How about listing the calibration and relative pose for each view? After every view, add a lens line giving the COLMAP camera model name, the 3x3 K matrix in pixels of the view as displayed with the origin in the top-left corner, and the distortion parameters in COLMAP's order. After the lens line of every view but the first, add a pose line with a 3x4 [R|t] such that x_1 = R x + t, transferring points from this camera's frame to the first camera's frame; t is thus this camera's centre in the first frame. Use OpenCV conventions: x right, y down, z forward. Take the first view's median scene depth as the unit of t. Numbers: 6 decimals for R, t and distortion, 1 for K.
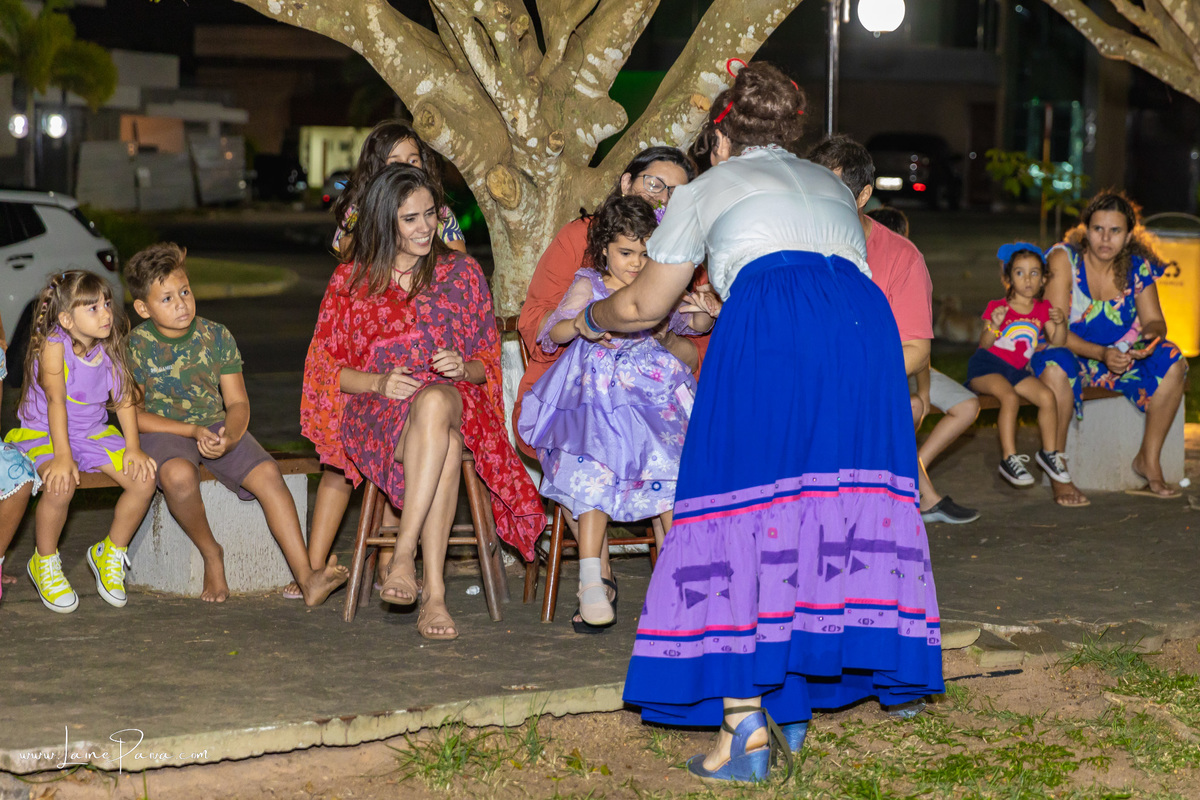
lens RADIAL K [[2681.2, 0, 690.6], [0, 2681.2, 333.4], [0, 0, 1]] dist [0.017271, 0.006766]
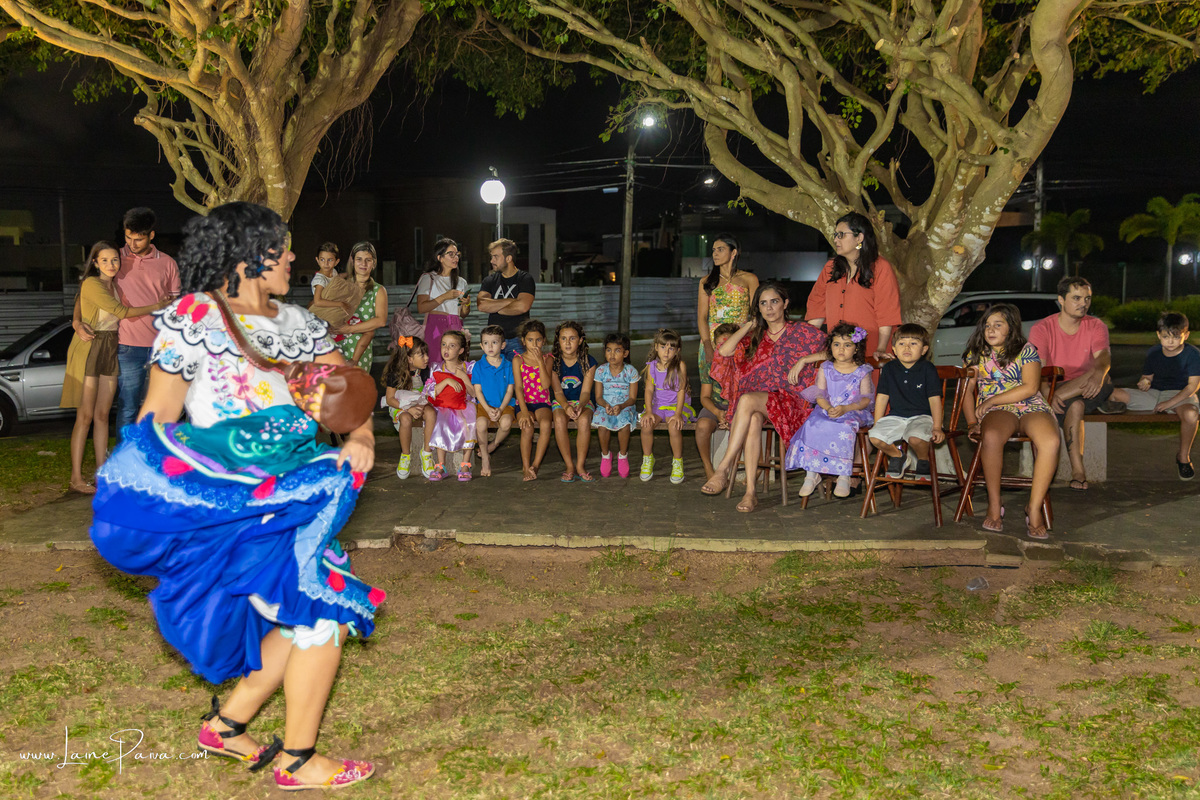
lens RADIAL K [[1116.4, 0, 552.9], [0, 1116.4, 401.5], [0, 0, 1]] dist [0.010352, 0.011034]
pose [[0.697828, 0.050678, -0.714470, 0.373811], [-0.020376, 0.998495, 0.050923, -0.012900], [0.715975, -0.020977, 0.697811, 0.233554]]
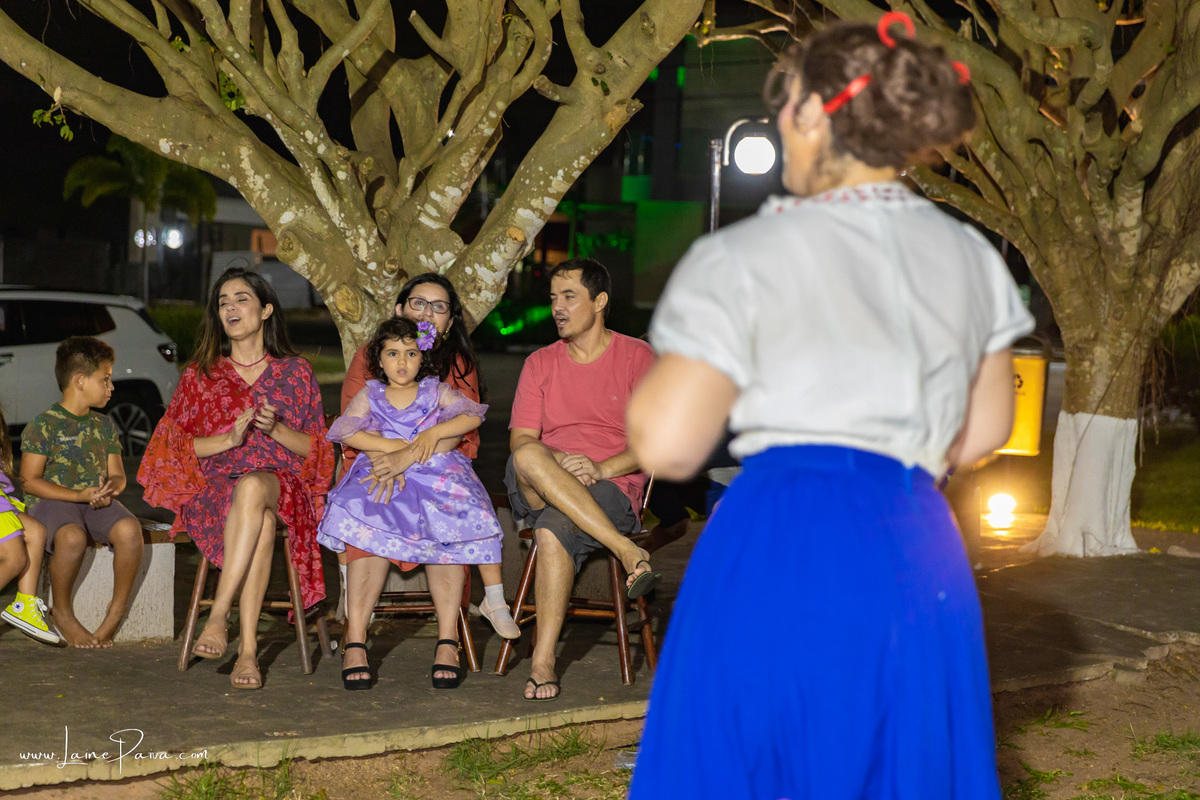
lens RADIAL K [[2243.8, 0, 597.0], [0, 2243.8, 441.5], [0, 0, 1]] dist [0.002732, -0.099830]
pose [[0.998253, 0.022719, -0.054537, 0.093990], [-0.022191, 0.999701, 0.010269, -0.006645], [0.054754, -0.009041, 0.998459, 0.023426]]
